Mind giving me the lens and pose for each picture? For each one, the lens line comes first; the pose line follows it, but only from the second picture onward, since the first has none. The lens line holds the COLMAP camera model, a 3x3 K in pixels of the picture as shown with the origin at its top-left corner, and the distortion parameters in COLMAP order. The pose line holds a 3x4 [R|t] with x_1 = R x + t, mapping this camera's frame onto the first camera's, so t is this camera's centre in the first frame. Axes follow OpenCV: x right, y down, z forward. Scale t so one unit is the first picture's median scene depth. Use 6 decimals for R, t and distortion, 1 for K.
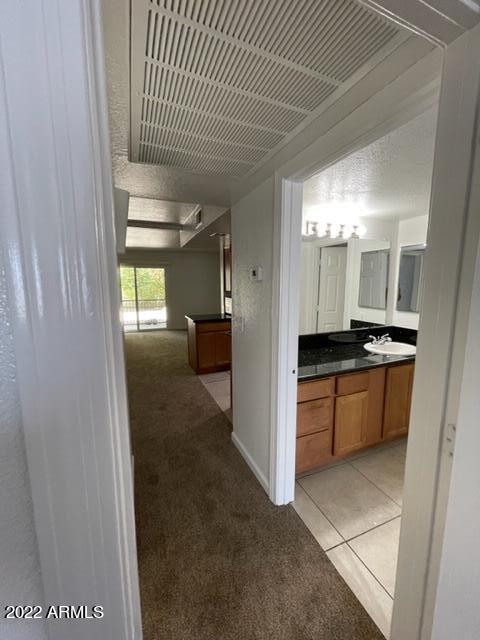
lens RADIAL K [[257.8, 0, 240.0], [0, 257.8, 320.0], [0, 0, 1]] dist [0.001963, 0.000237]
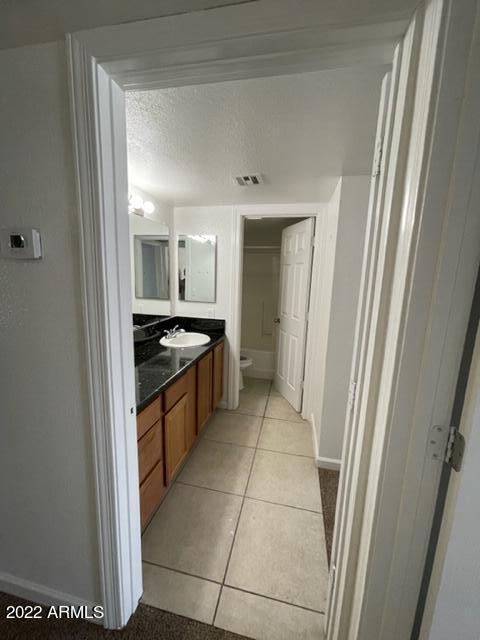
lens RADIAL K [[257.8, 0, 240.0], [0, 257.8, 320.0], [0, 0, 1]] dist [0.001963, 0.000237]
pose [[0.562481, -0.114095, 0.818900, -0.095841], [0.072243, 0.993427, 0.088790, -0.040344], [-0.823648, 0.009217, 0.567026, 0.313515]]
